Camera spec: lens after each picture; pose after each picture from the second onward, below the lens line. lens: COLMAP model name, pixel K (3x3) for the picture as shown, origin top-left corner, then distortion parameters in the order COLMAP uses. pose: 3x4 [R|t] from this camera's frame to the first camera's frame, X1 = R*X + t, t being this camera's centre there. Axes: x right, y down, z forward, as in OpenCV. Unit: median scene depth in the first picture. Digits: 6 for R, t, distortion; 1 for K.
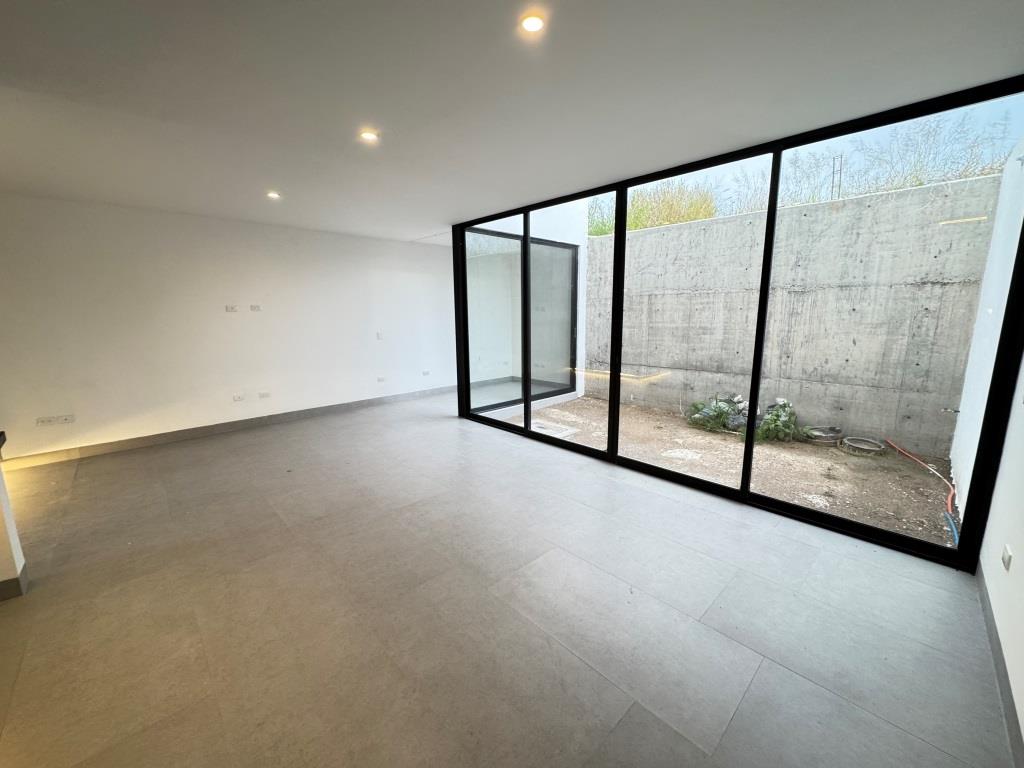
lens RADIAL K [[406.5, 0, 512.0], [0, 406.5, 384.0], [0, 0, 1]] dist [-0.007727, -0.000225]
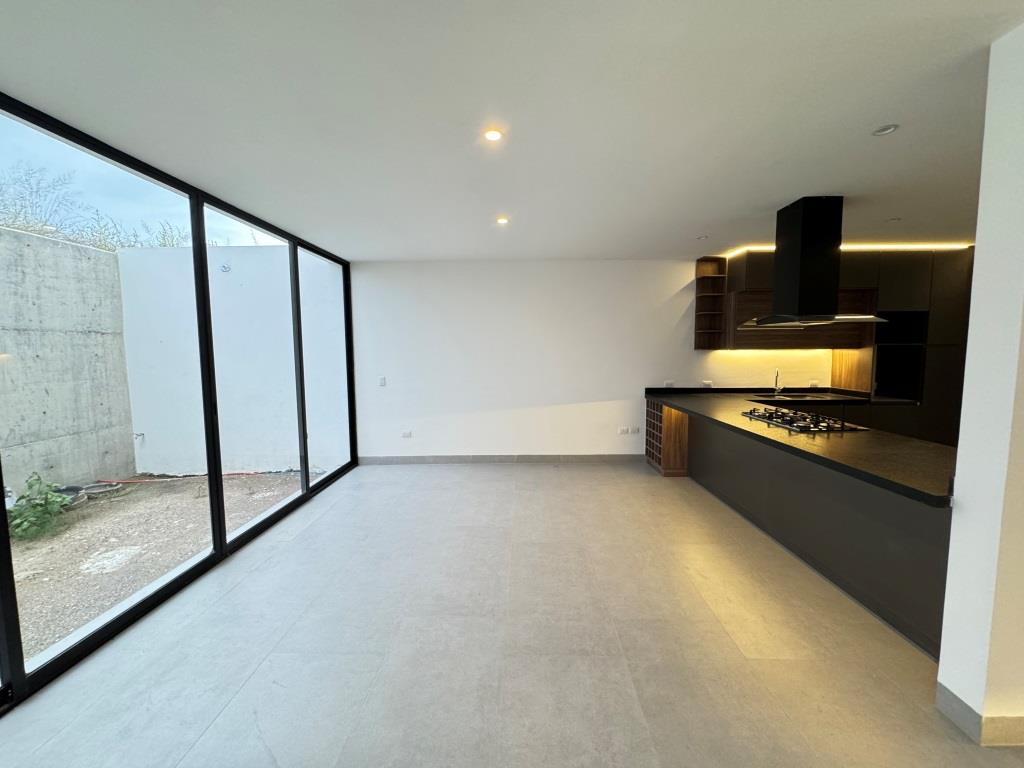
lens RADIAL K [[406.5, 0, 512.0], [0, 406.5, 384.0], [0, 0, 1]] dist [-0.007727, -0.000225]
pose [[-0.709008, -0.048931, 0.703500, -0.545134], [0.138643, 0.968449, 0.207087, -0.168457], [-0.691437, 0.244362, -0.679854, 0.923148]]
